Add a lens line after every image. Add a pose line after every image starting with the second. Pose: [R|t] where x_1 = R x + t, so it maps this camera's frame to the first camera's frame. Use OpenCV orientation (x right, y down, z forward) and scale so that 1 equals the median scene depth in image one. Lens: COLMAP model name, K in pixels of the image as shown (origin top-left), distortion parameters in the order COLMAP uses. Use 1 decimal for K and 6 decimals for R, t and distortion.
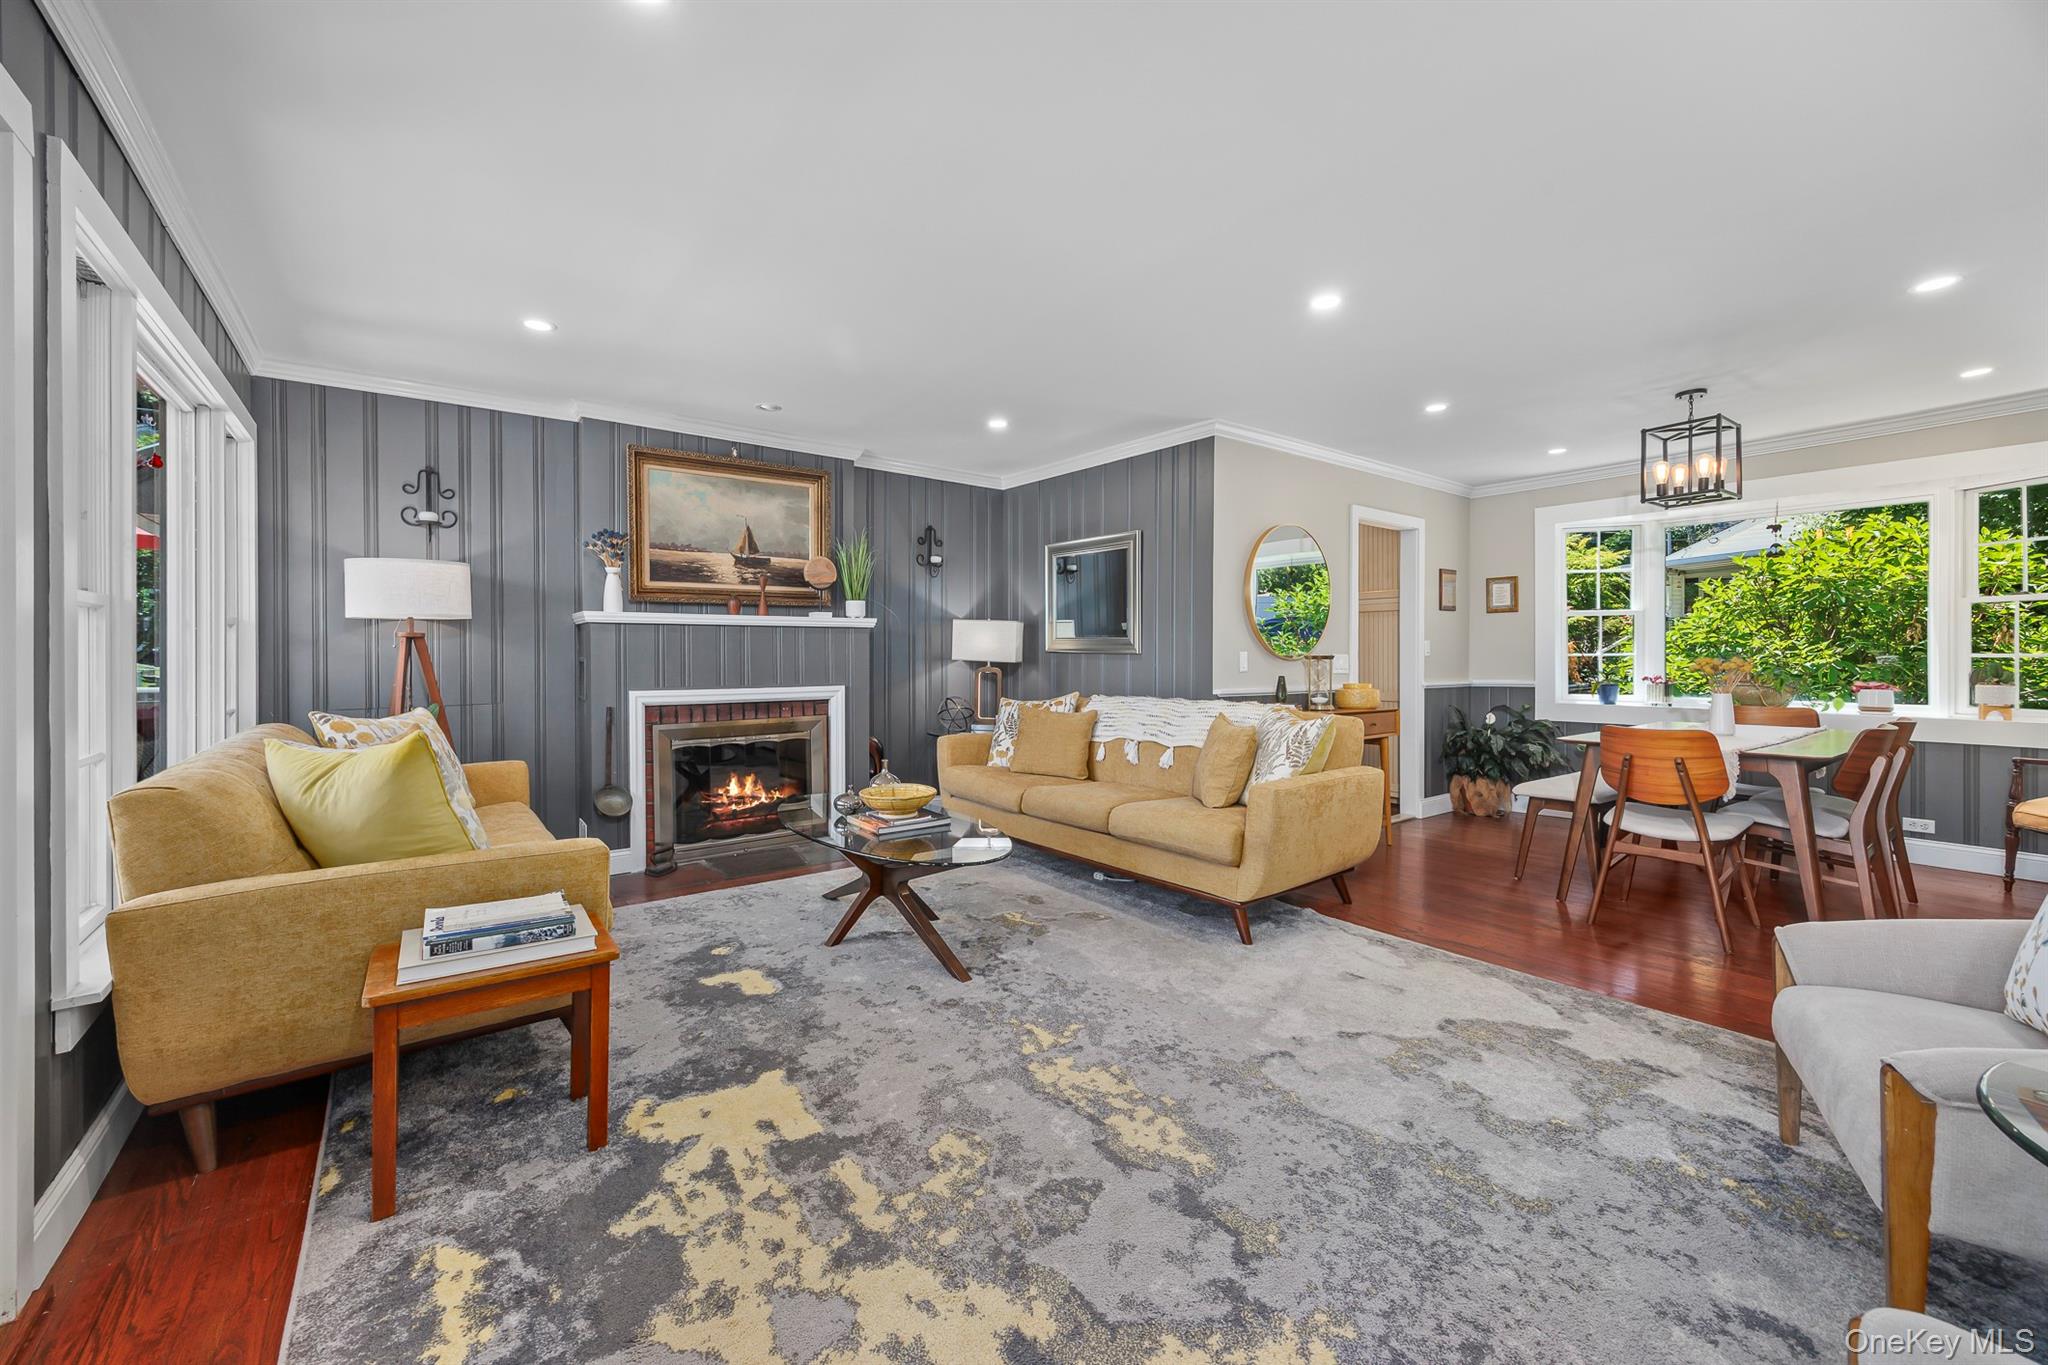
lens RADIAL K [[832.1, 0, 984.6], [0, 832.1, 649.7], [0, 0, 1]] dist [0.000528, 0.000448]
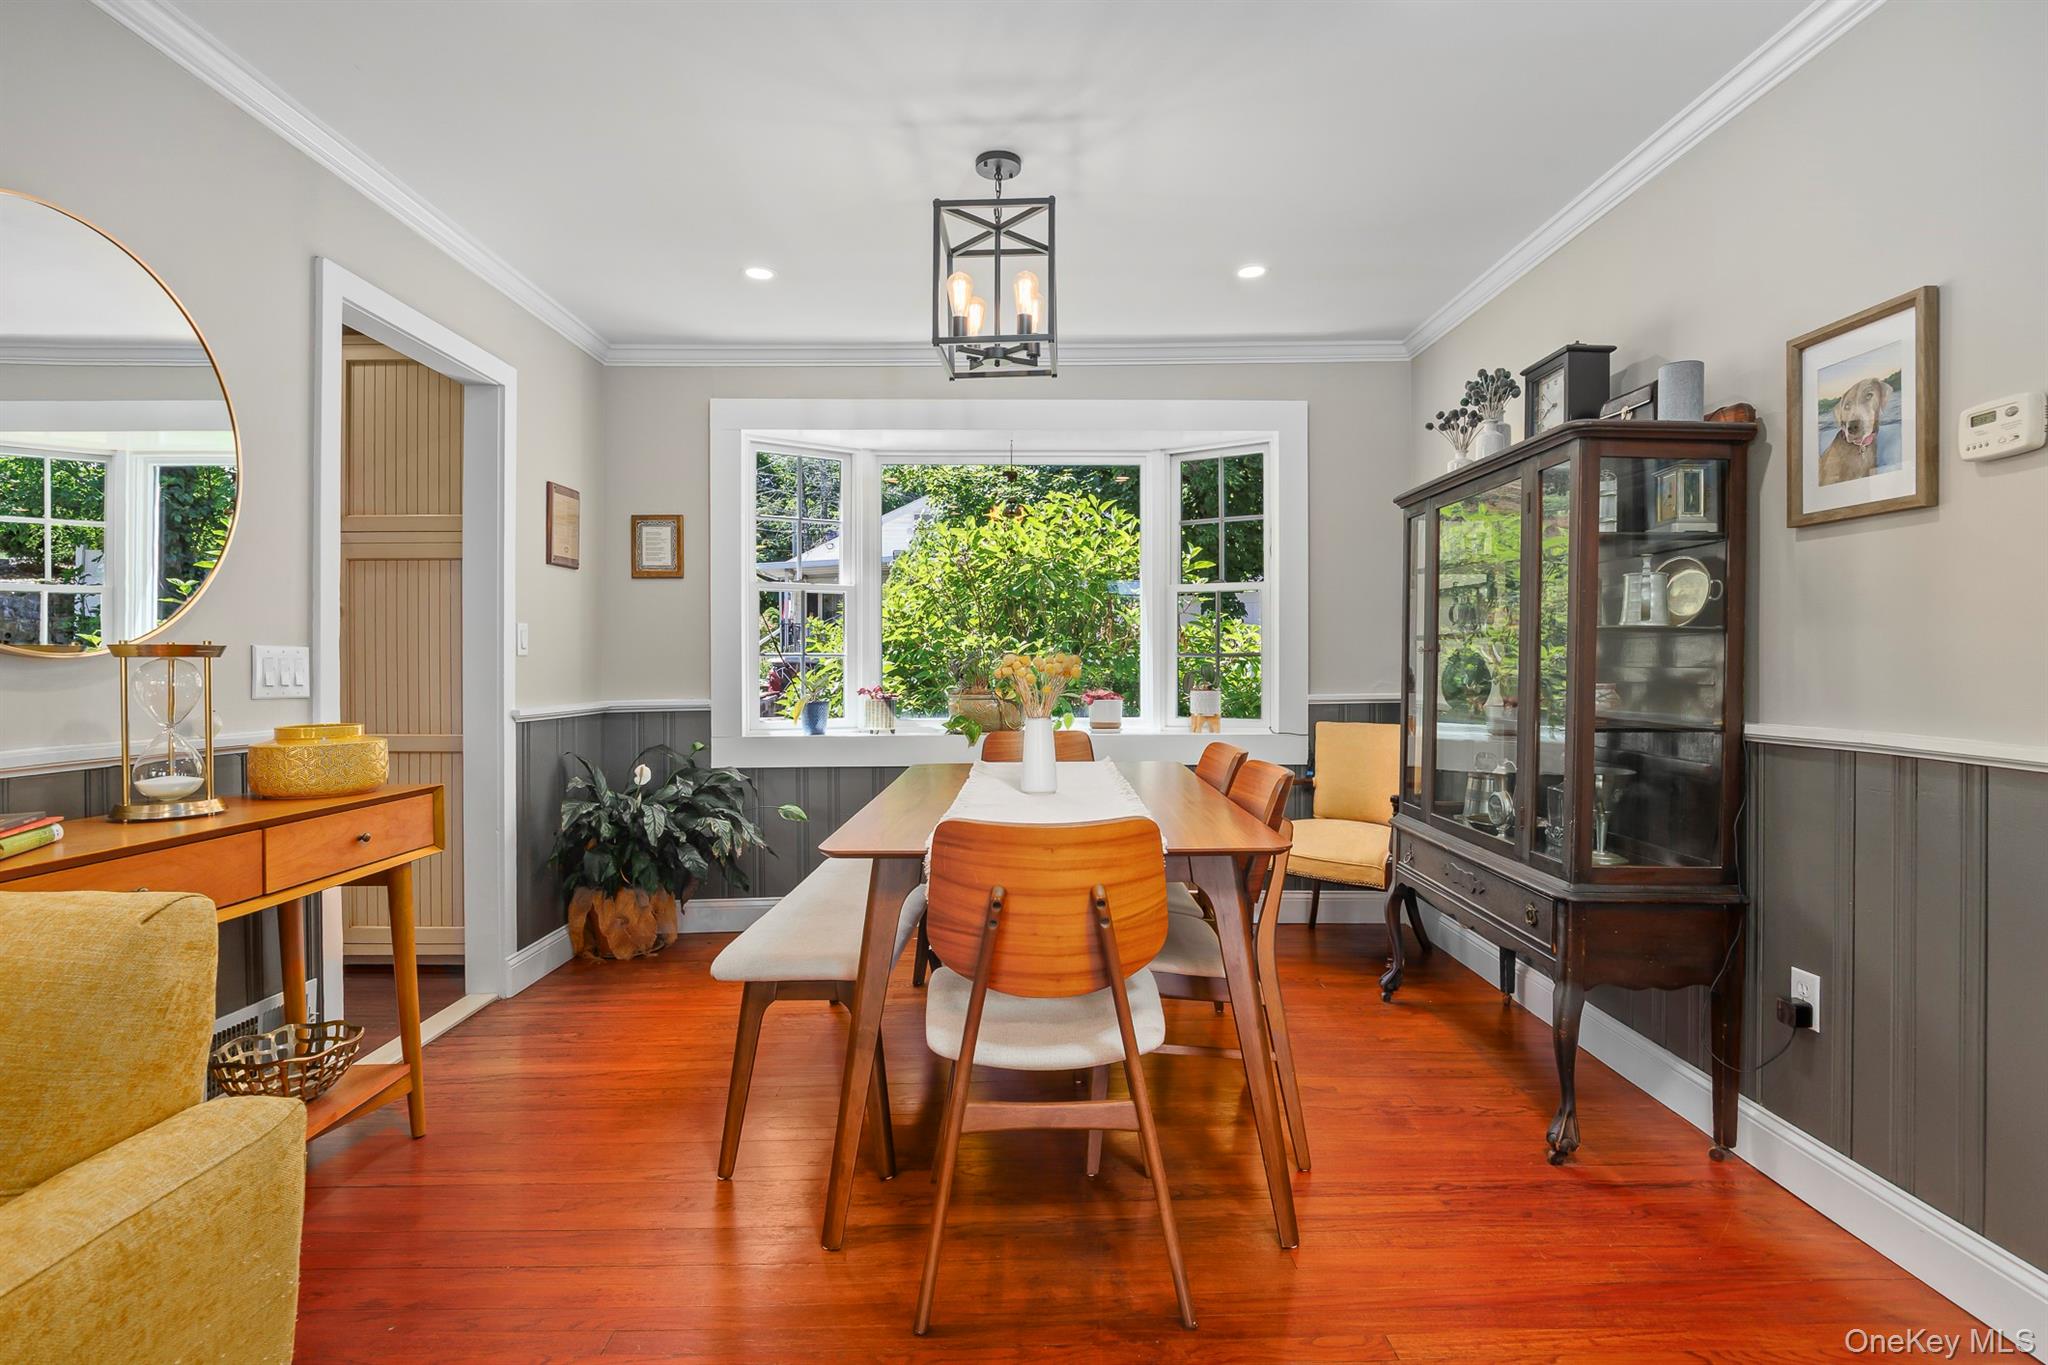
lens RADIAL K [[953.1, 0, 1030.4], [0, 953.1, 670.7], [0, 0, 1]] dist [-0.014756, 0.001293]
pose [[0.573814, -0.004905, 0.818971, 0.565762], [-0.004353, 0.999950, 0.009039, 0.024133], [-0.818974, -0.008751, 0.573764, 1.000662]]
